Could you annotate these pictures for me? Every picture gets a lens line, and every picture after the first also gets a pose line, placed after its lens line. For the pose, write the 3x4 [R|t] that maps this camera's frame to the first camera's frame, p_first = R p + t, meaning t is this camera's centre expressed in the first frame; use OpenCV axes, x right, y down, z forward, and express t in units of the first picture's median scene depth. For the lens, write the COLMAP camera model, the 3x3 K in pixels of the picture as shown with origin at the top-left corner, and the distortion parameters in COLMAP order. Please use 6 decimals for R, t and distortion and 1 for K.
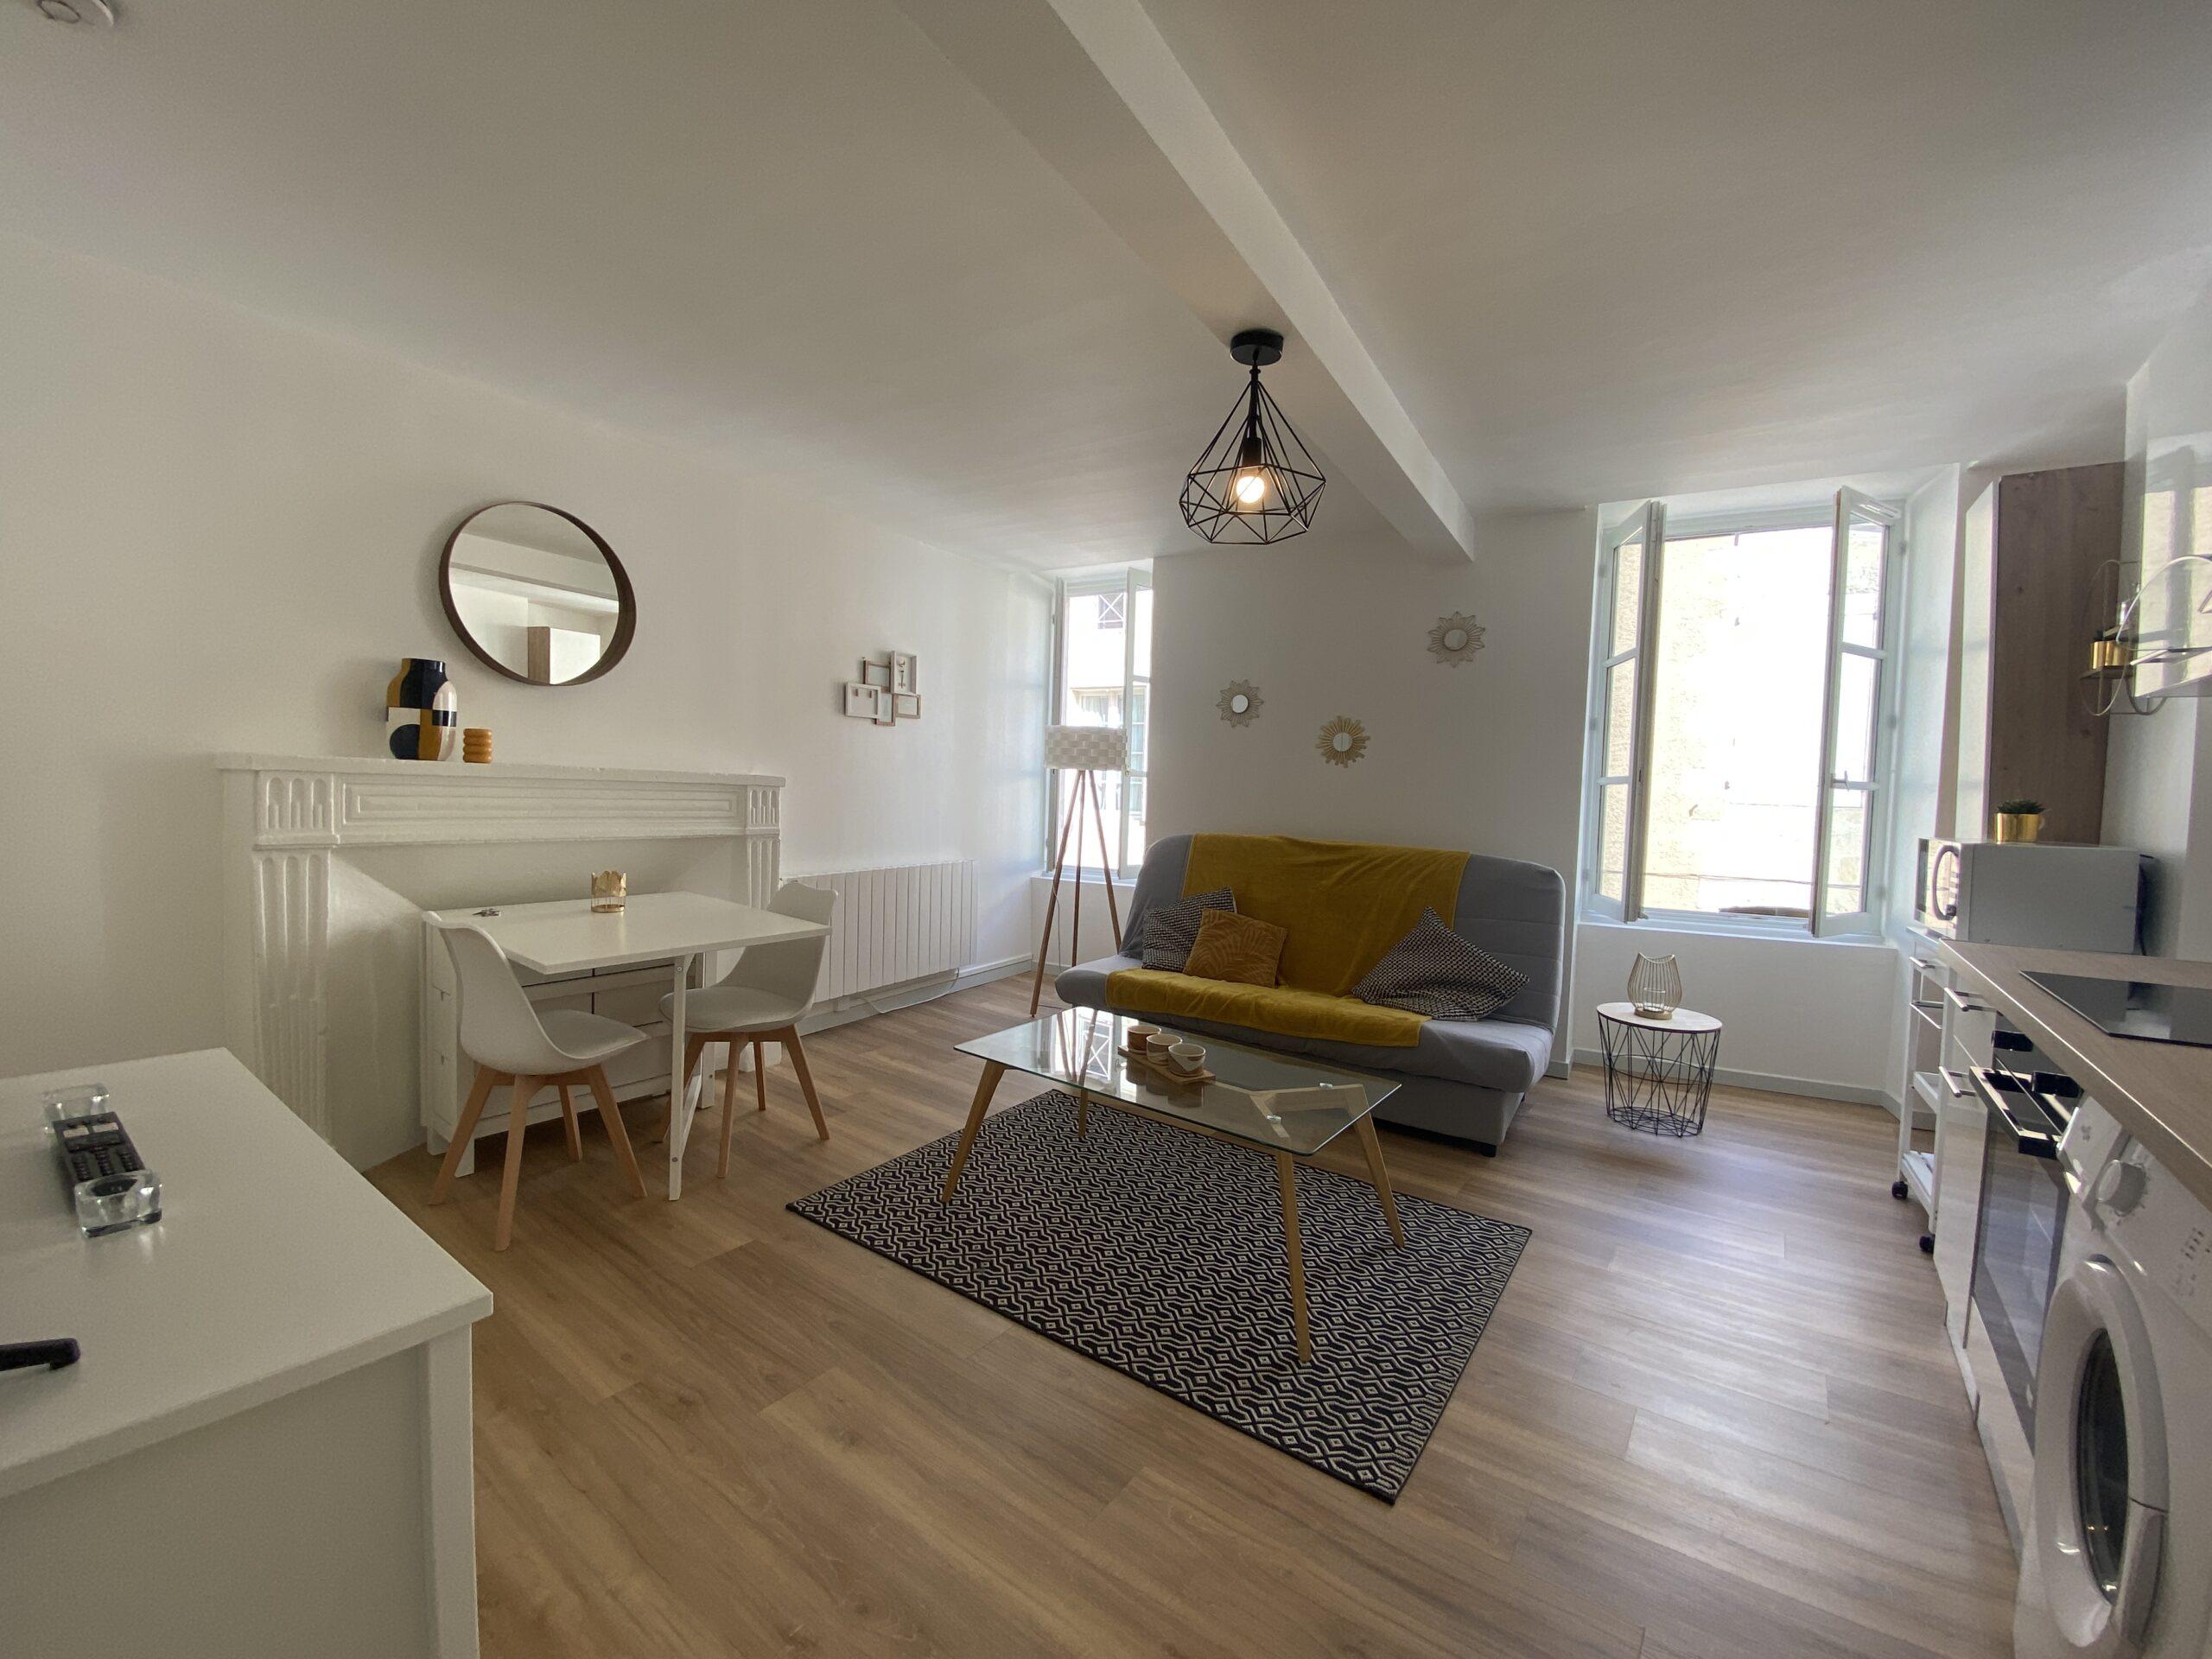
lens RADIAL K [[884.0, 0, 1102.6], [0, 884.0, 827.5], [0, 0, 1]] dist [0.030783, -0.026022]
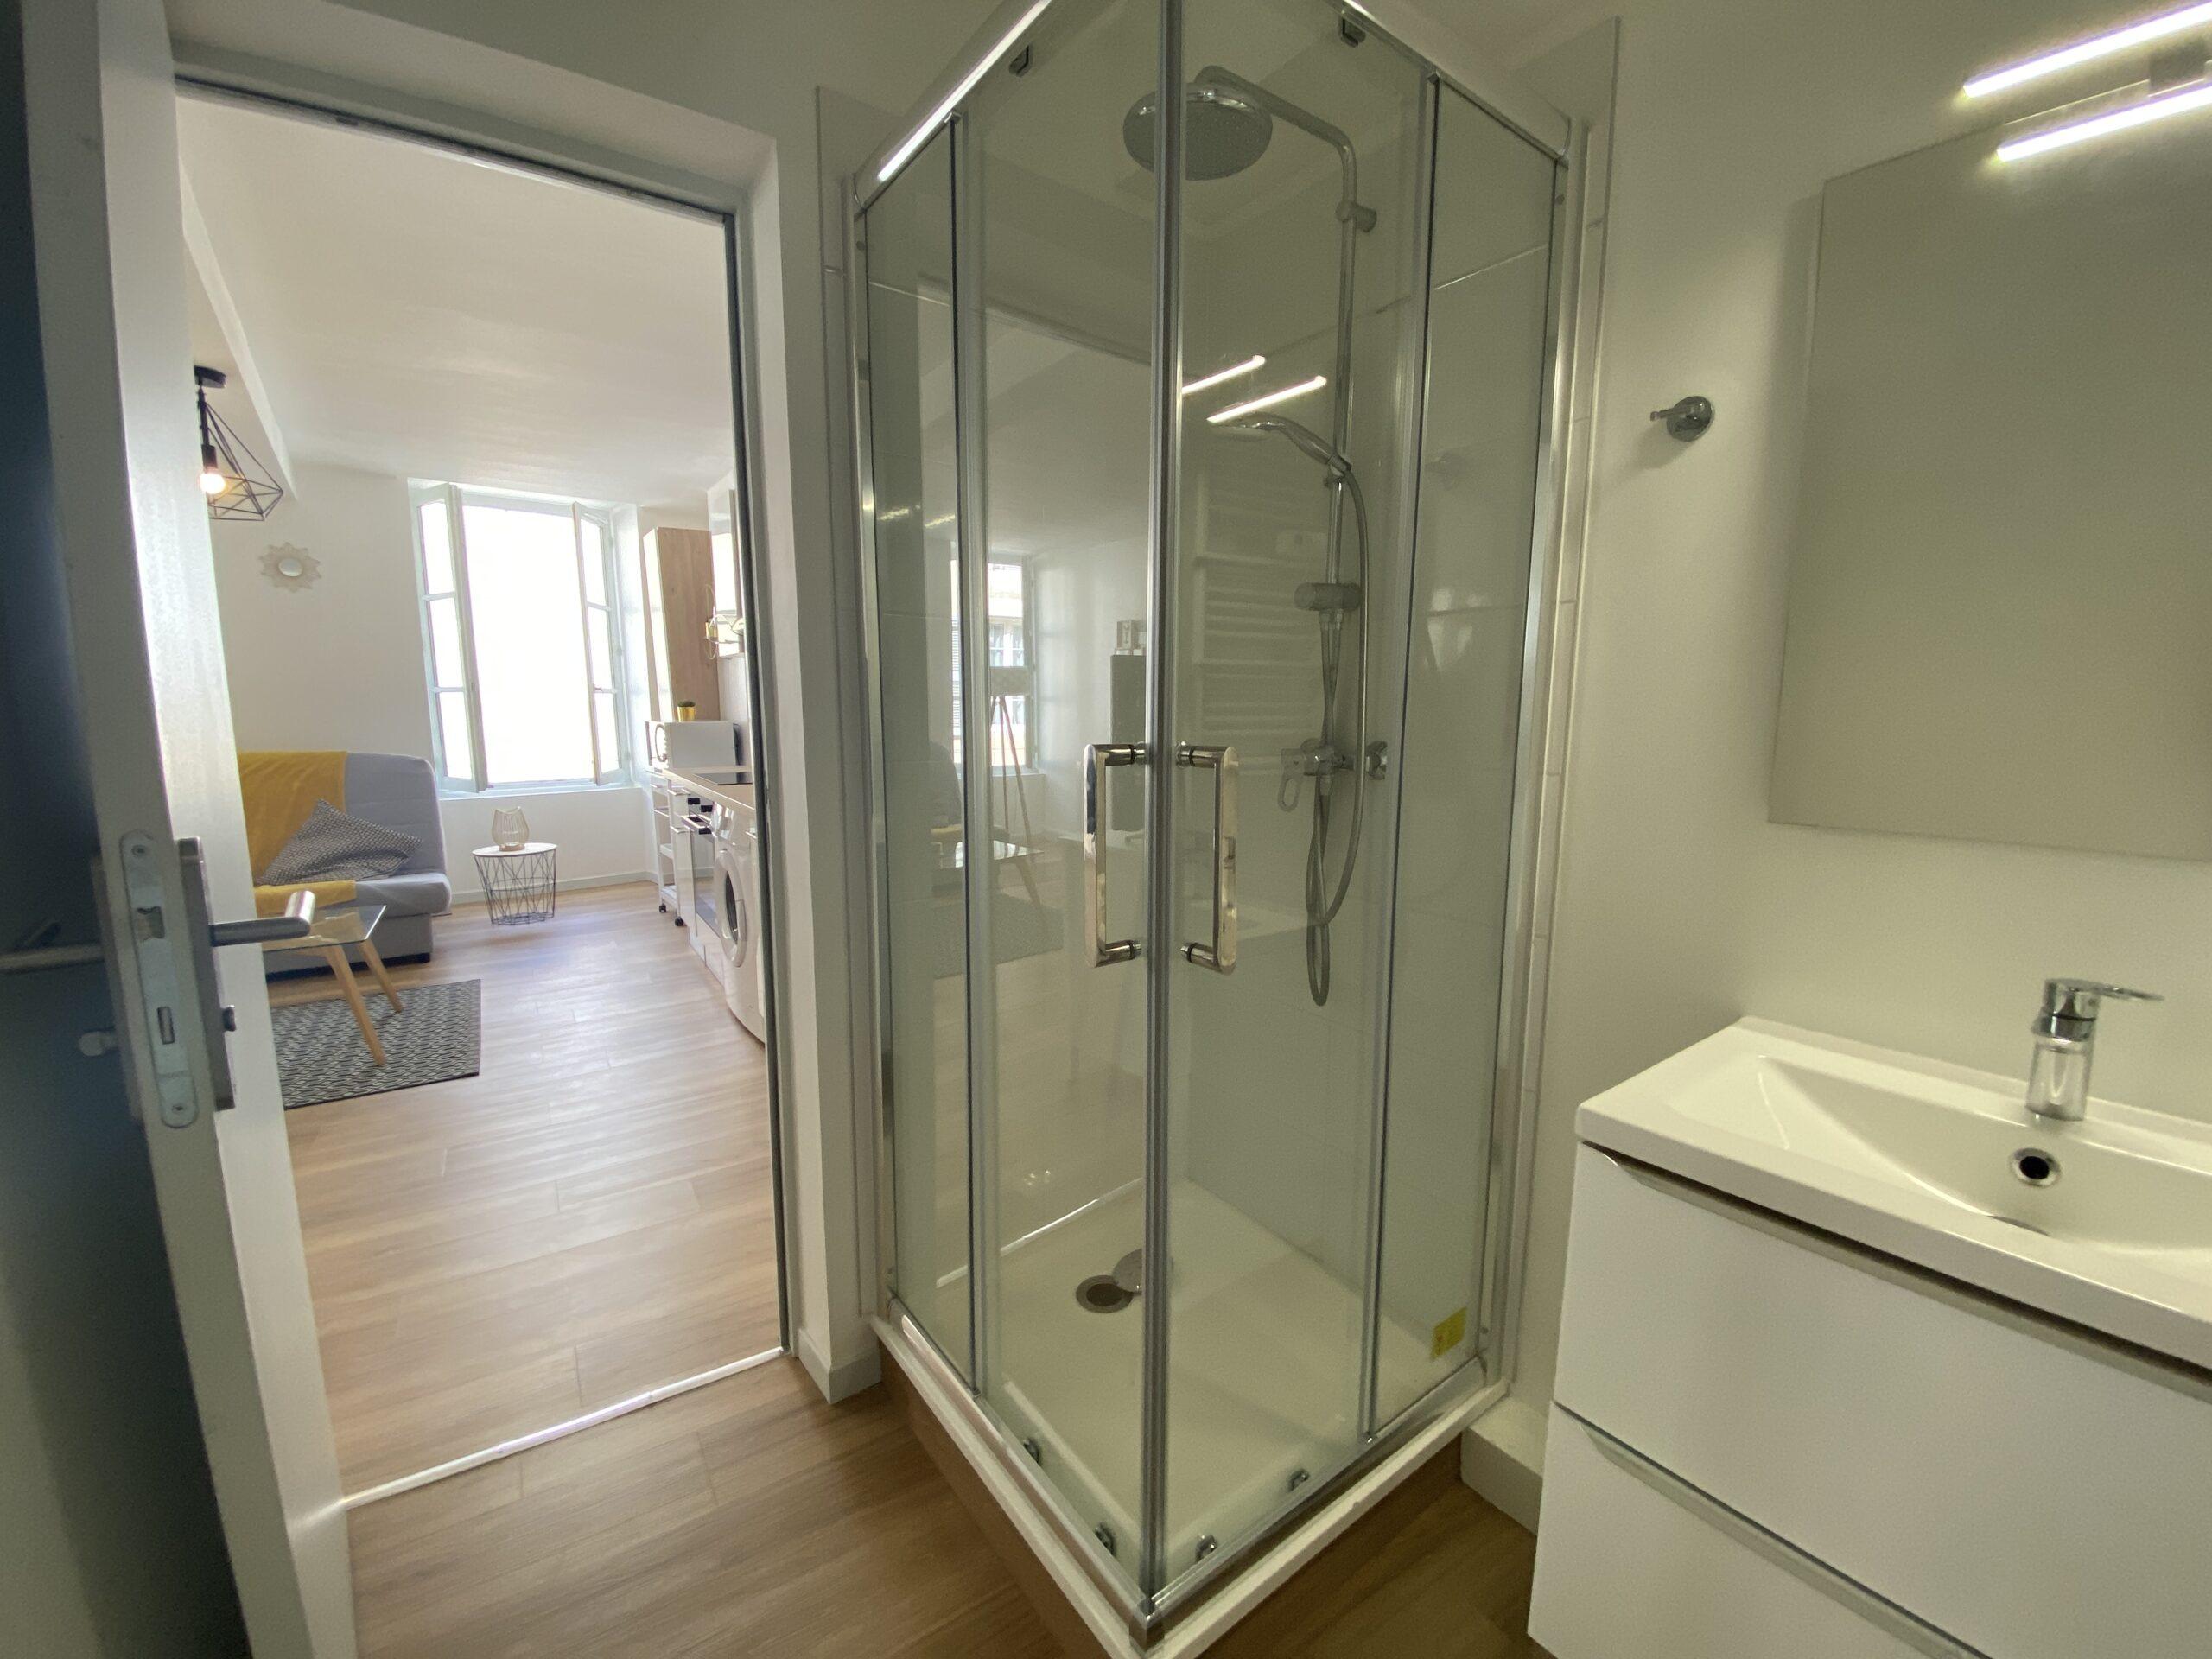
lens RADIAL K [[871.1, 0, 1121.4], [0, 871.1, 837.2], [0, 0, 1]] dist [0.002499, -0.013980]
pose [[0.314062, -0.170875, 0.933899, -0.450668], [0.046802, 0.985260, 0.164534, -0.002285], [-0.948248, -0.007965, 0.317430, -0.461492]]
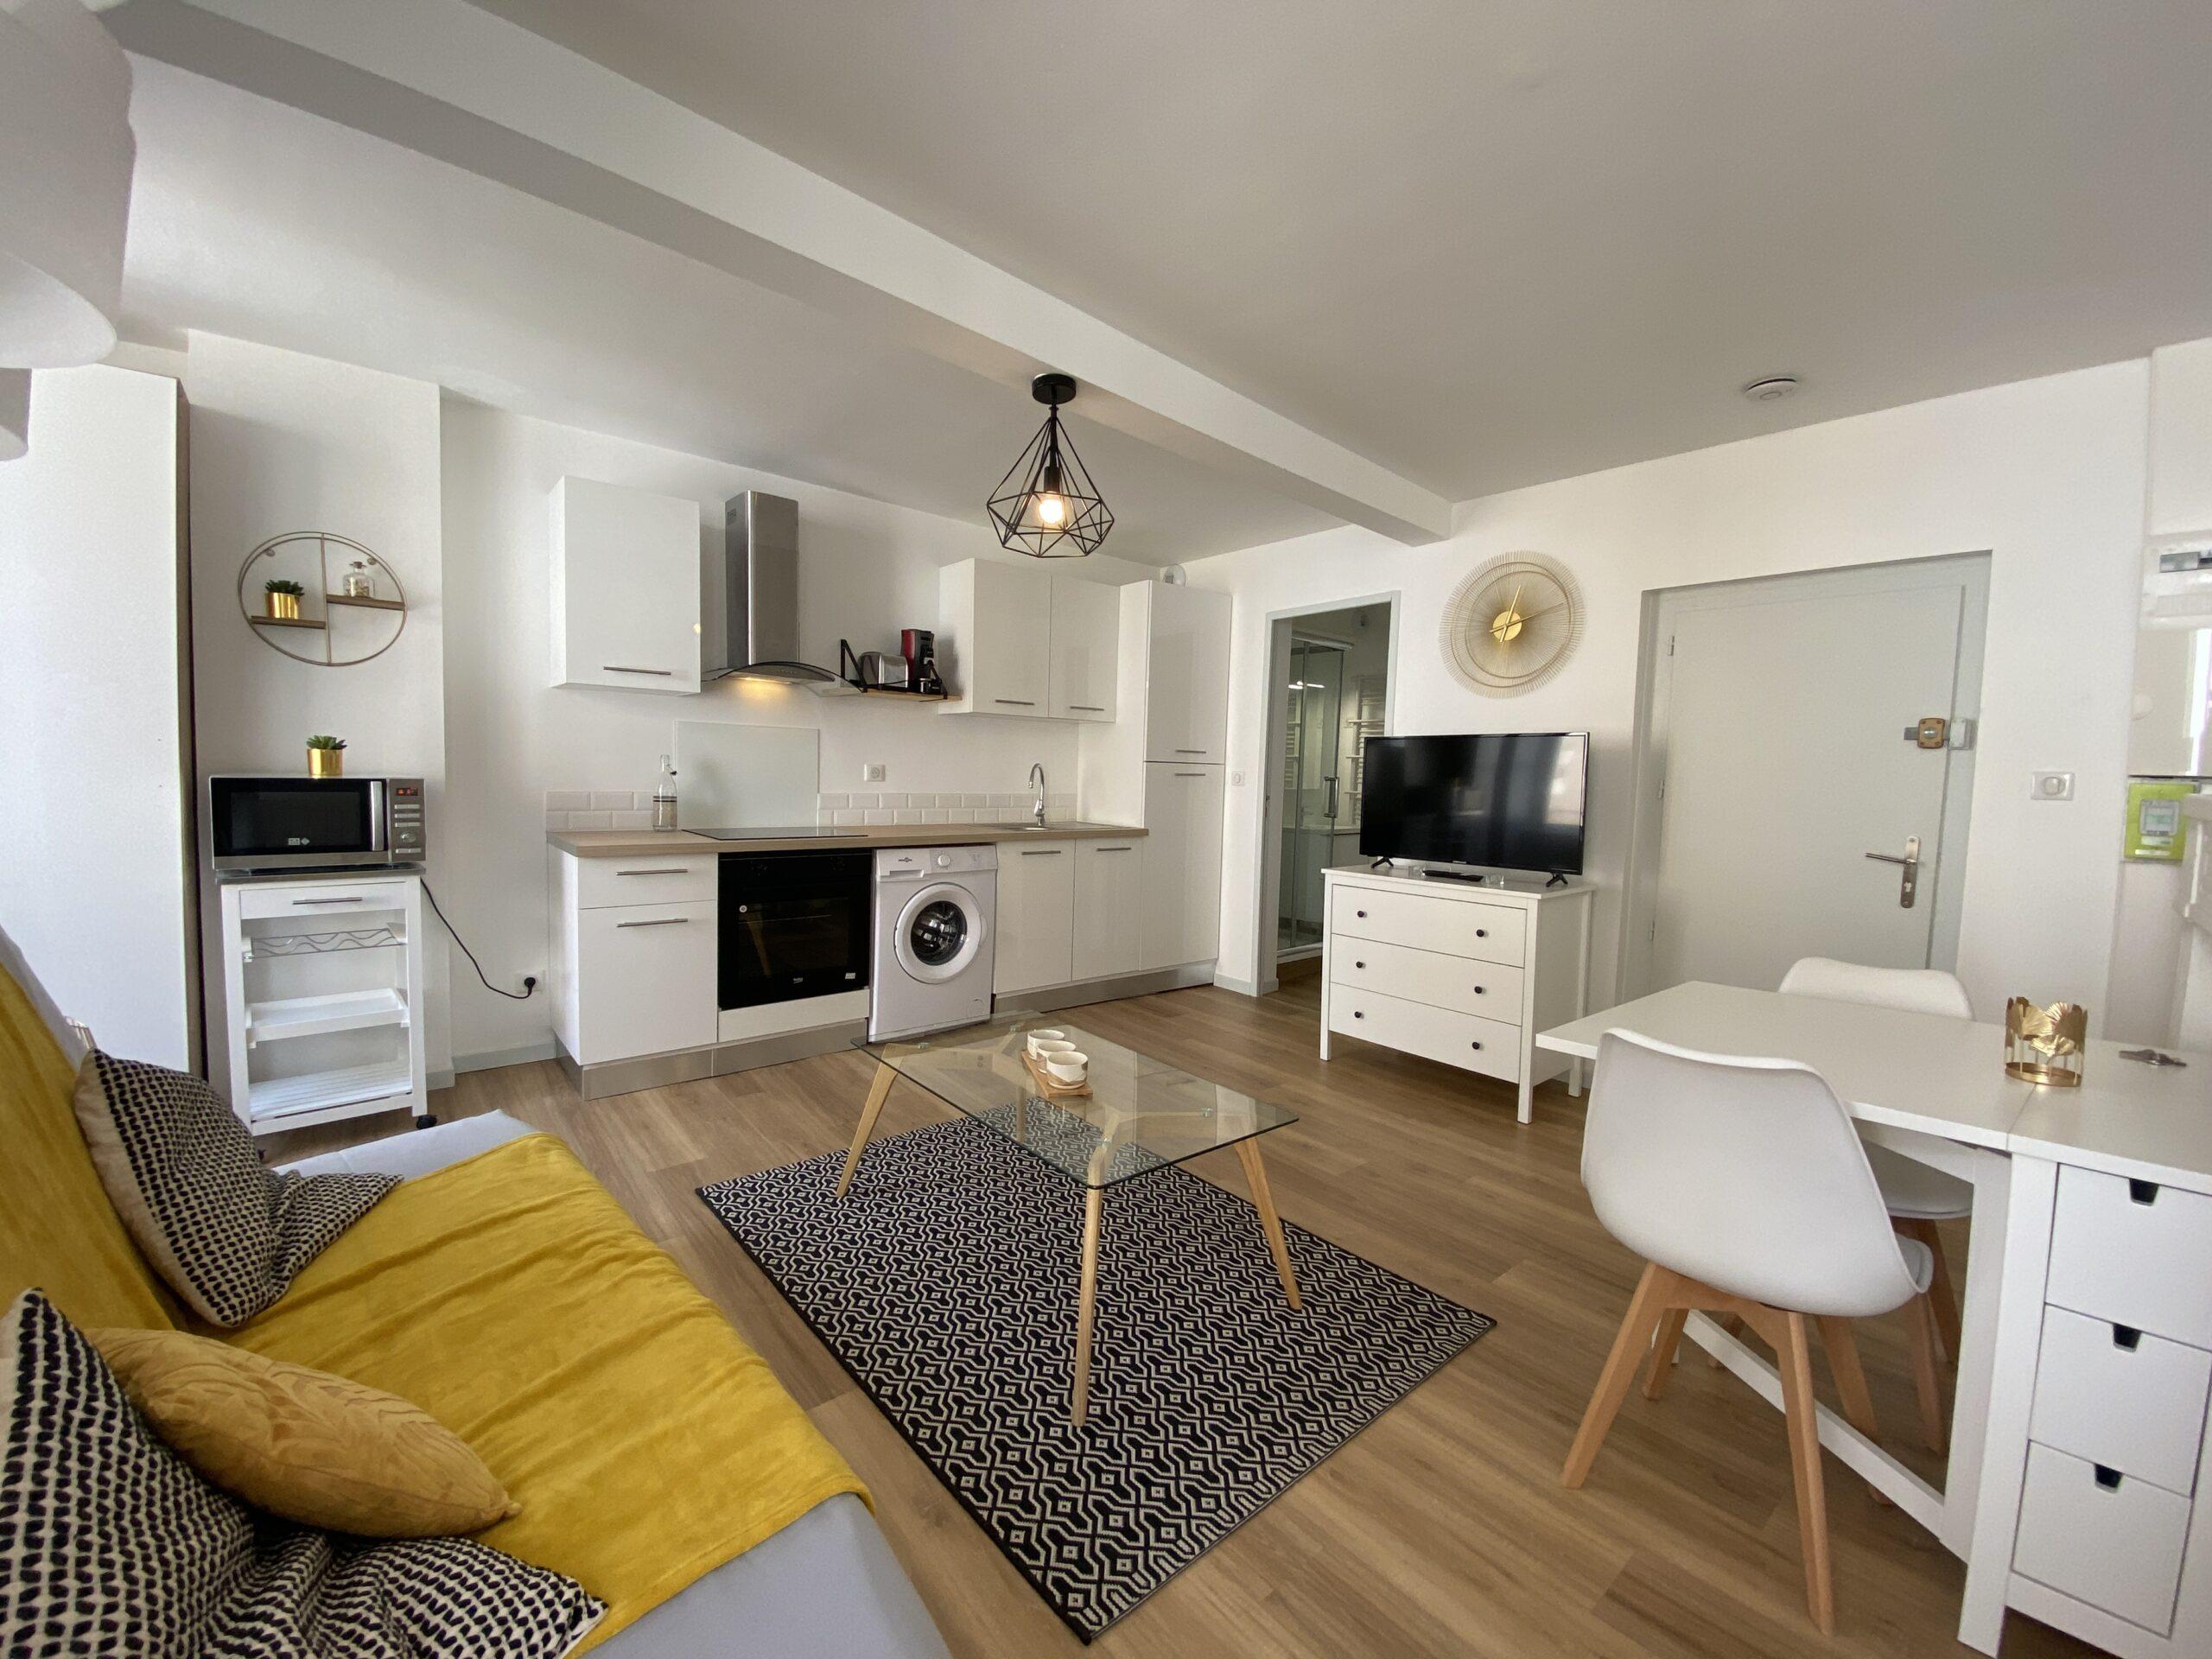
lens RADIAL K [[884.0, 0, 1102.6], [0, 884.0, 827.5], [0, 0, 1]] dist [0.030783, -0.026022]
pose [[-0.970556, -0.072094, 0.229835, -0.128168], [-0.045957, 0.992054, 0.117116, -0.071925], [-0.236452, 0.103105, -0.966157, 1.410964]]
